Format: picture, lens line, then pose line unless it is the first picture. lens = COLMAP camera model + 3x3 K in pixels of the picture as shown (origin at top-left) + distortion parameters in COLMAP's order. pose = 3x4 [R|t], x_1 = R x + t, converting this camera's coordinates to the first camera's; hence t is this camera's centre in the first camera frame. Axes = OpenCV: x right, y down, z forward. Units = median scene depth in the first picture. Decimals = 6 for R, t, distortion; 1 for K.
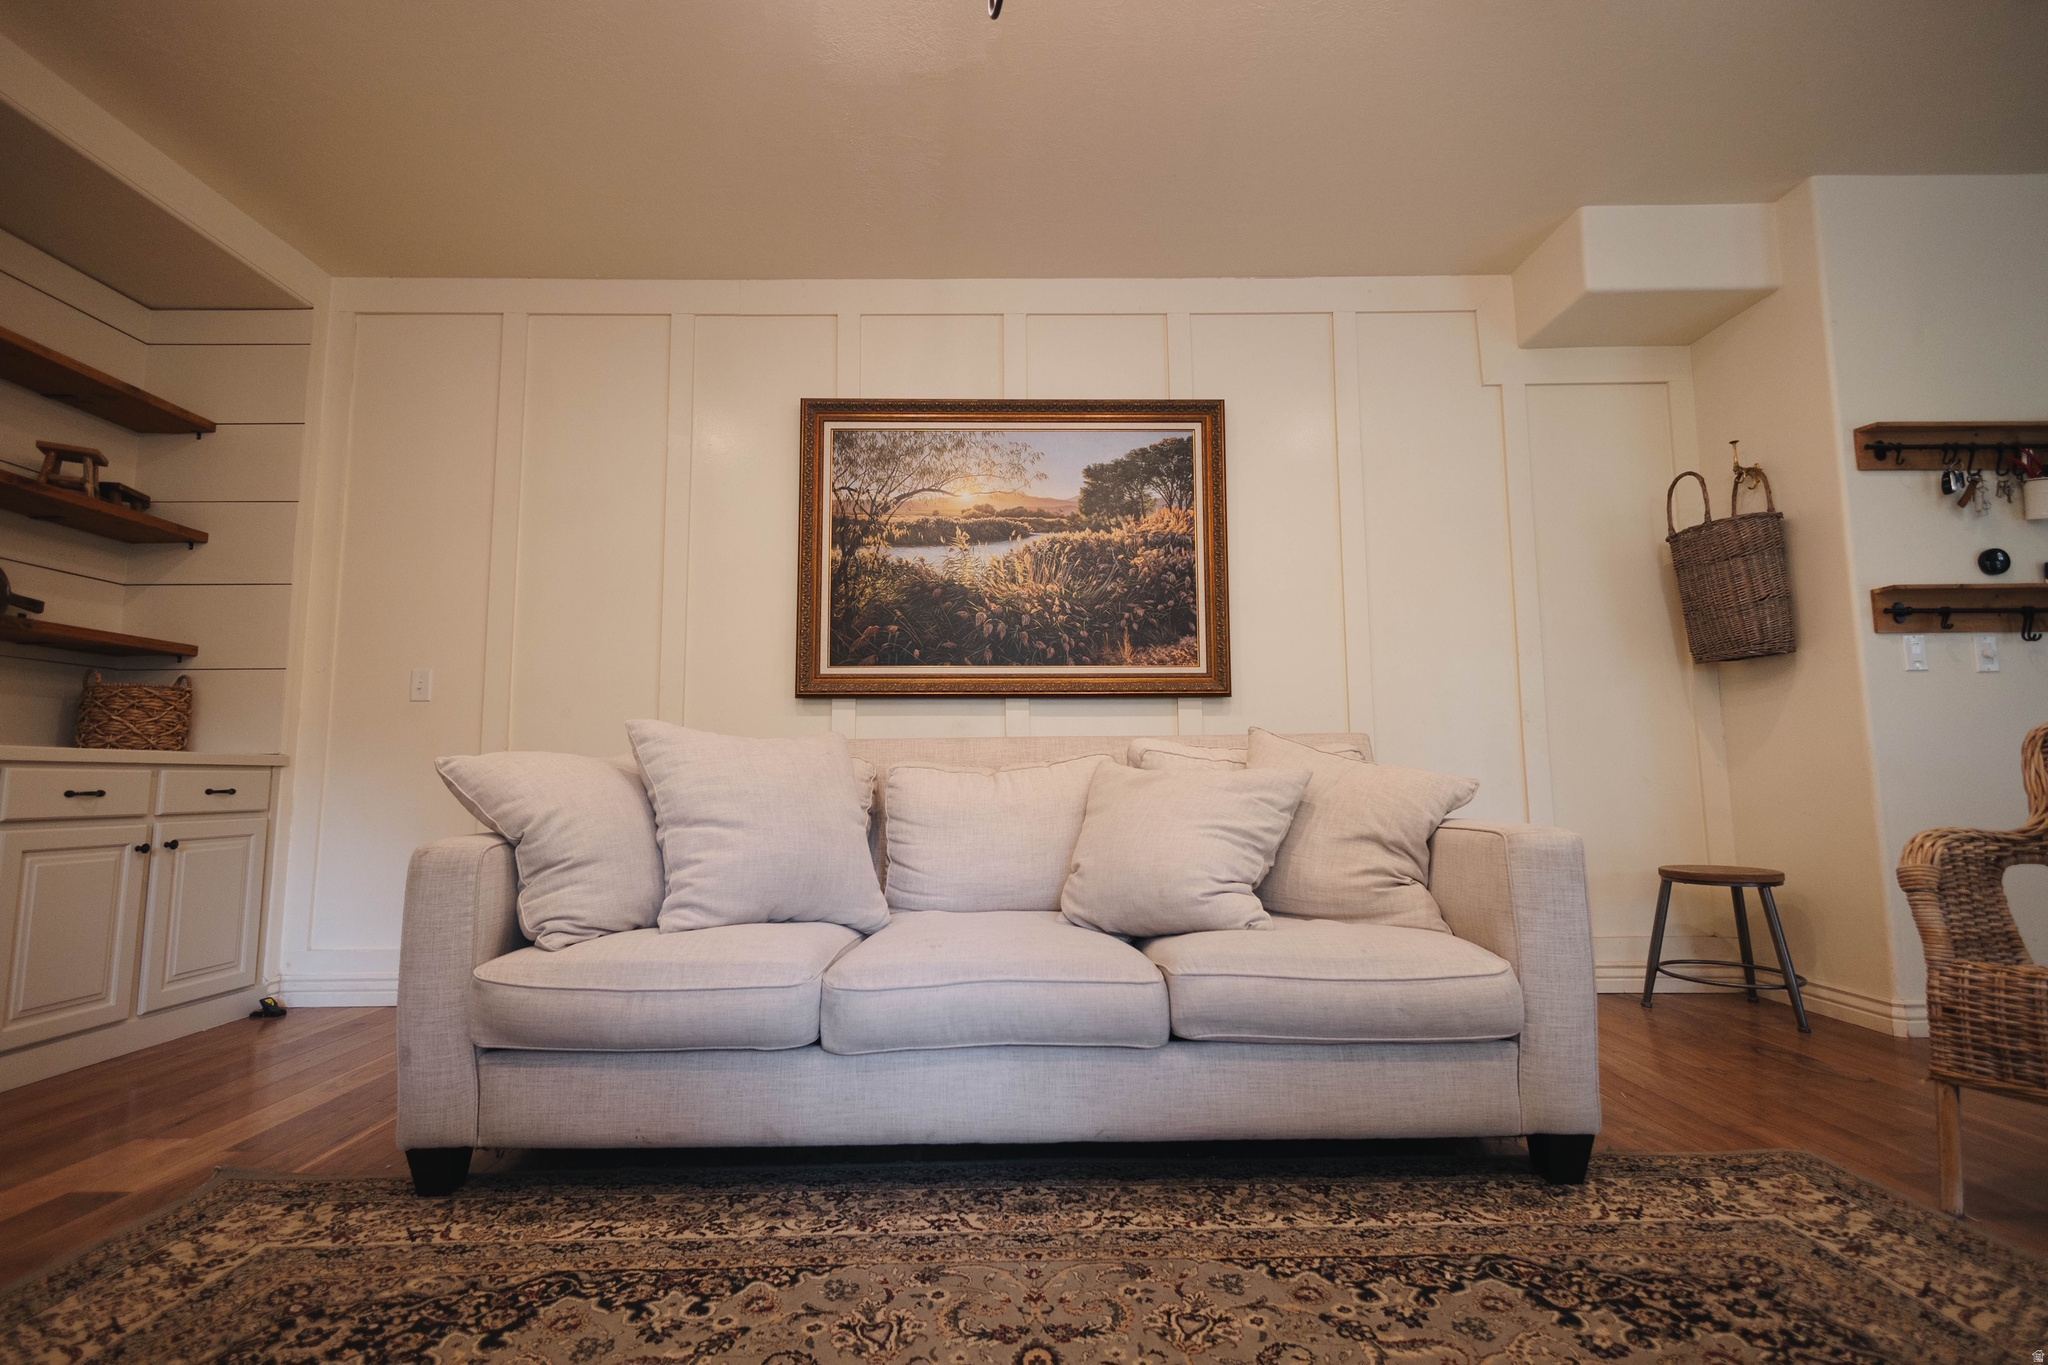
lens RADIAL K [[935.7, 0, 1024.0], [0, 935.7, 682.5], [0, 0, 1]] dist [0.004210, -0.000383]
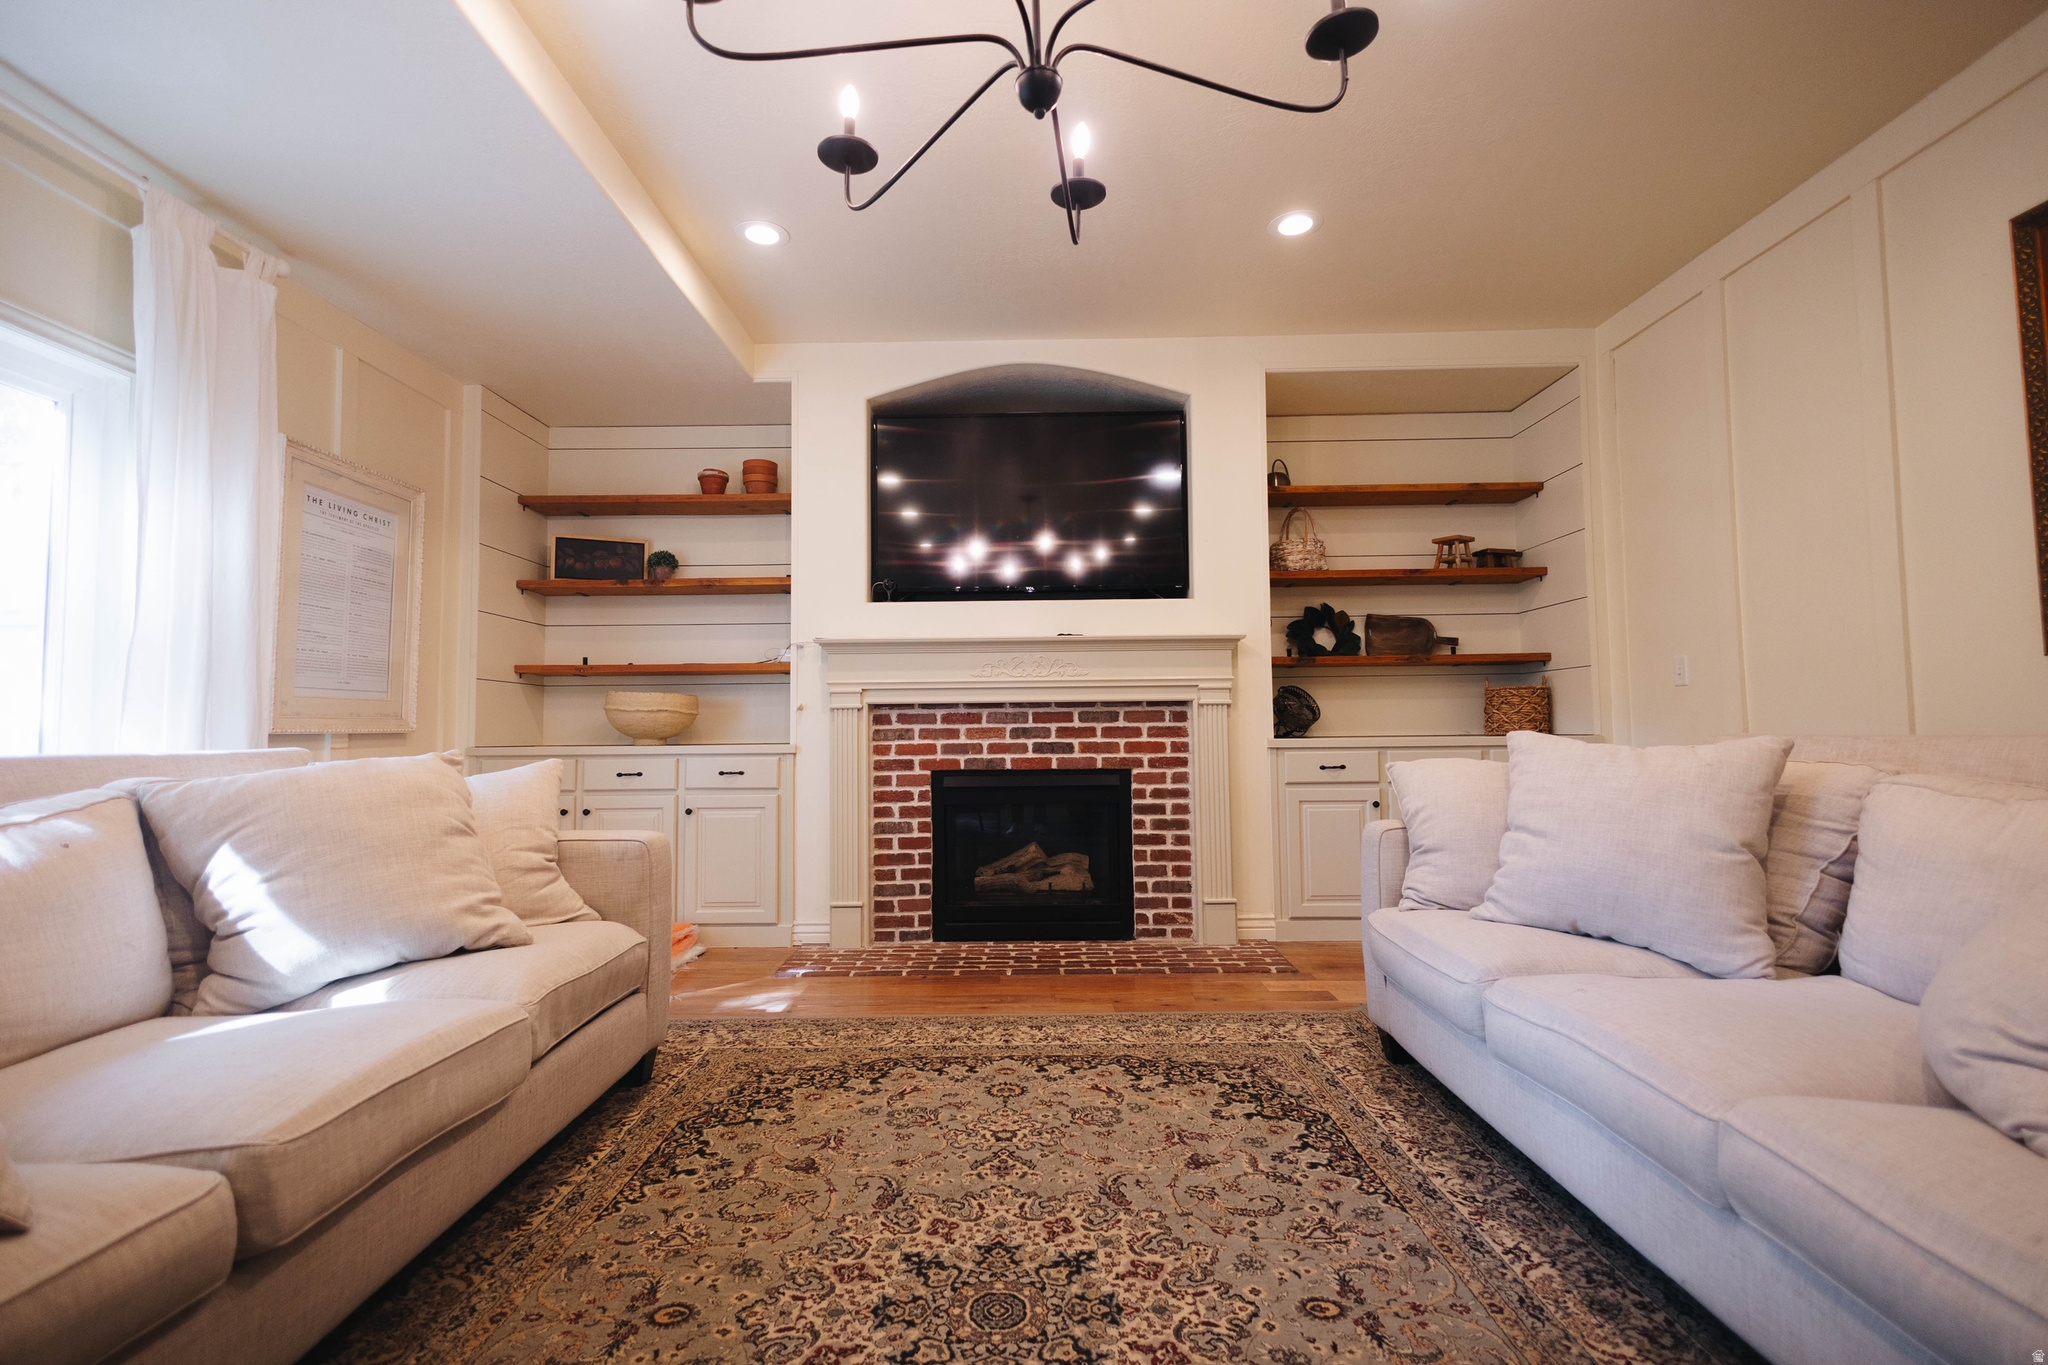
lens RADIAL K [[935.7, 0, 1024.0], [0, 935.7, 682.5], [0, 0, 1]] dist [0.004210, -0.000383]
pose [[-0.010089, -0.042744, -0.999035, 0.924008], [0.112964, 0.992642, -0.043612, -0.047389], [0.993548, -0.113295, -0.005187, 0.529363]]
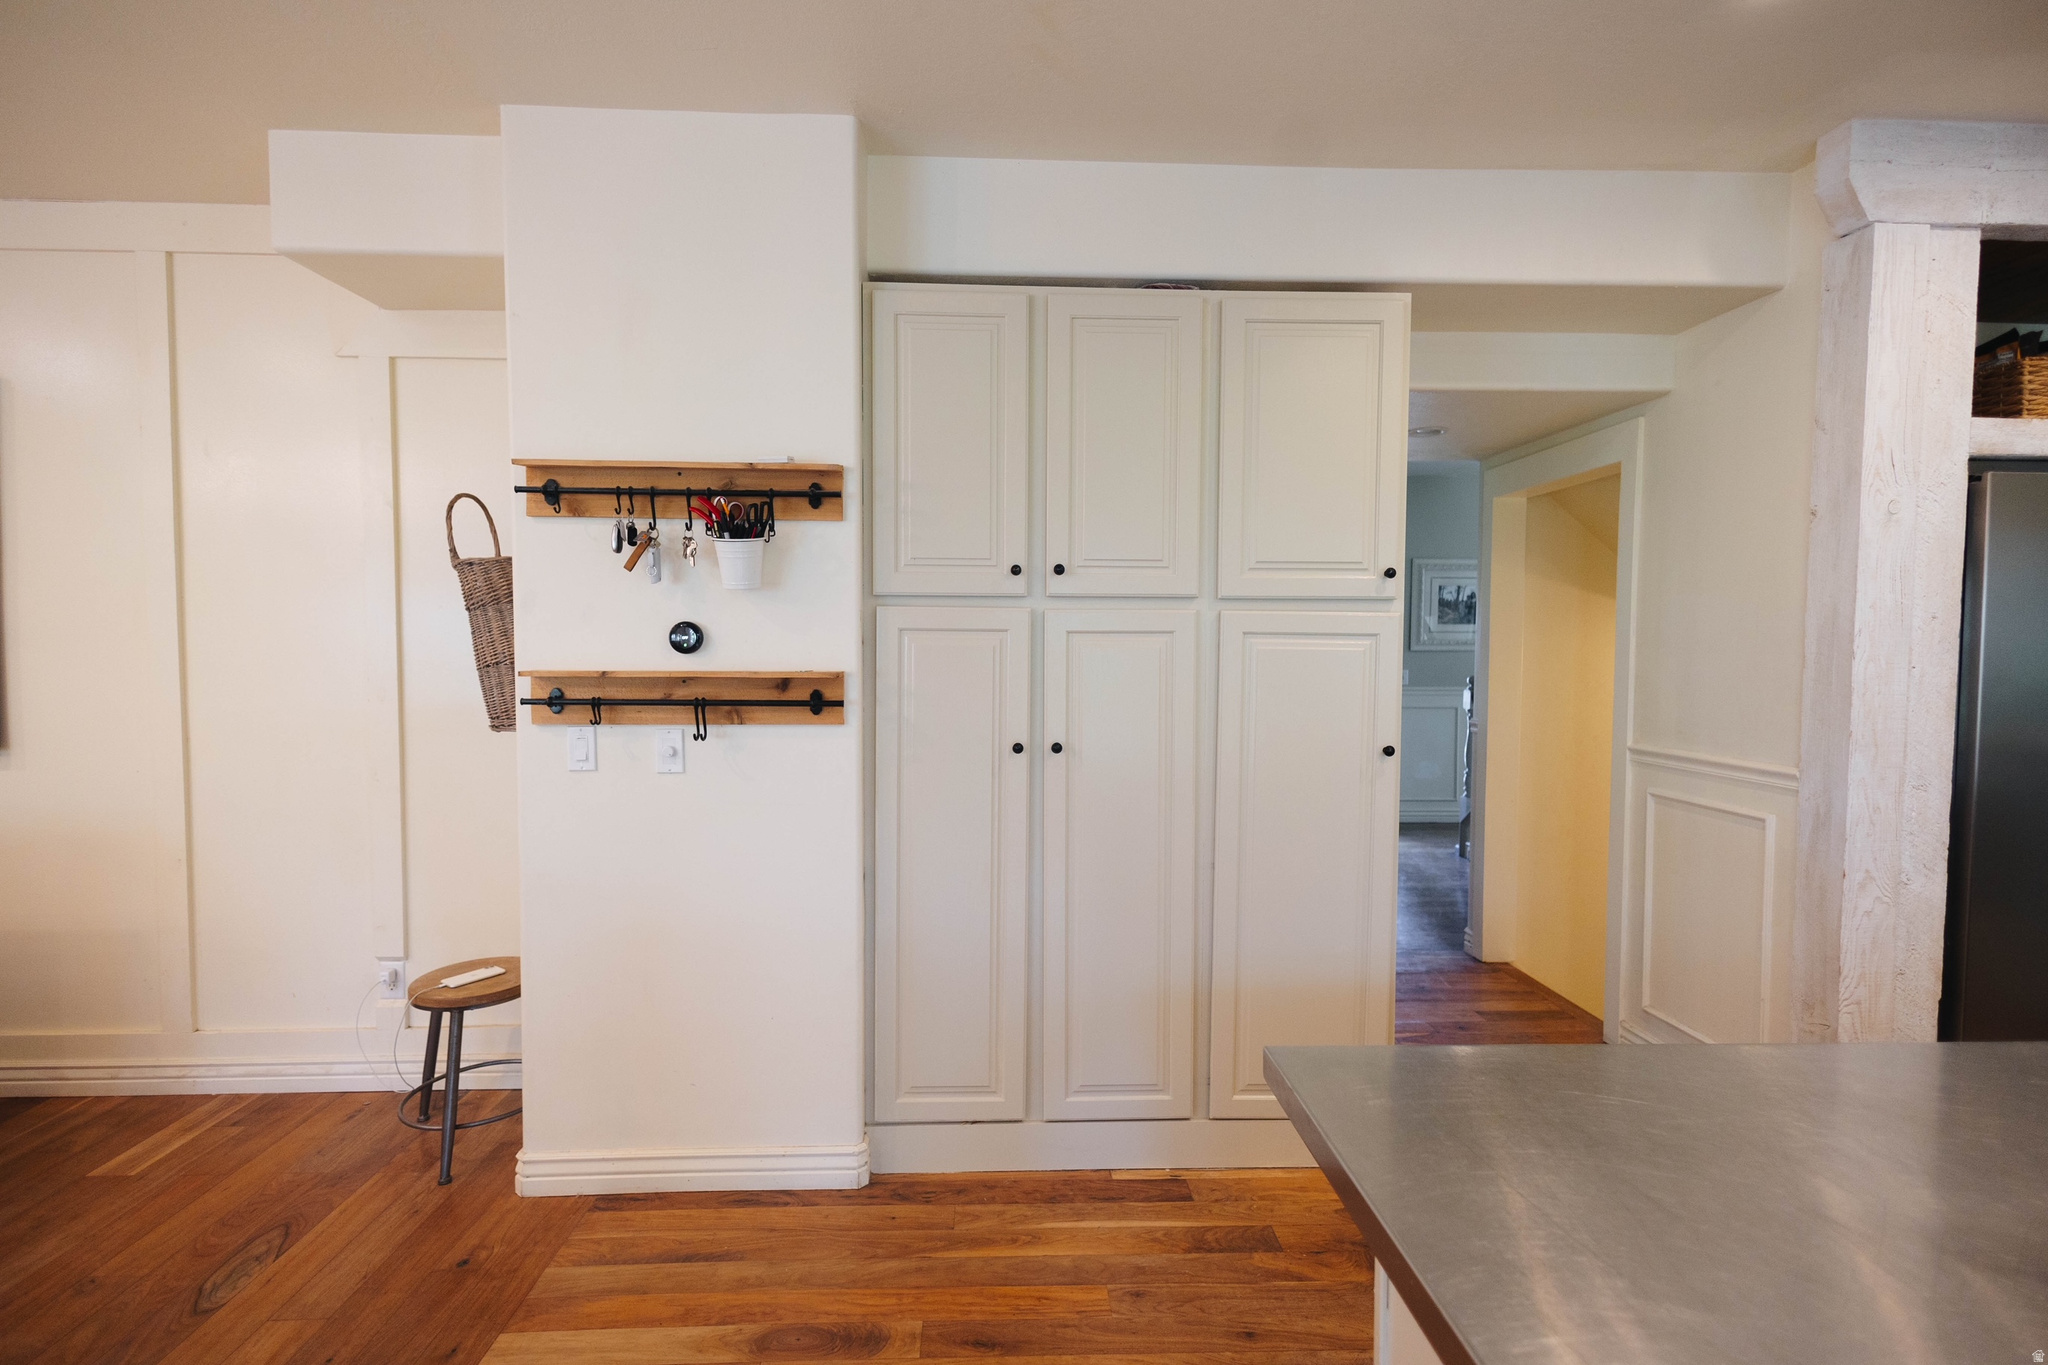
lens RADIAL K [[935.7, 0, 1024.0], [0, 935.7, 682.5], [0, 0, 1]] dist [0.004210, -0.000383]
pose [[0.999156, 0.011498, 0.039431, 2.280497], [-0.017330, 0.988392, 0.150937, -0.383701], [-0.037238, -0.151493, 0.987757, 0.339676]]
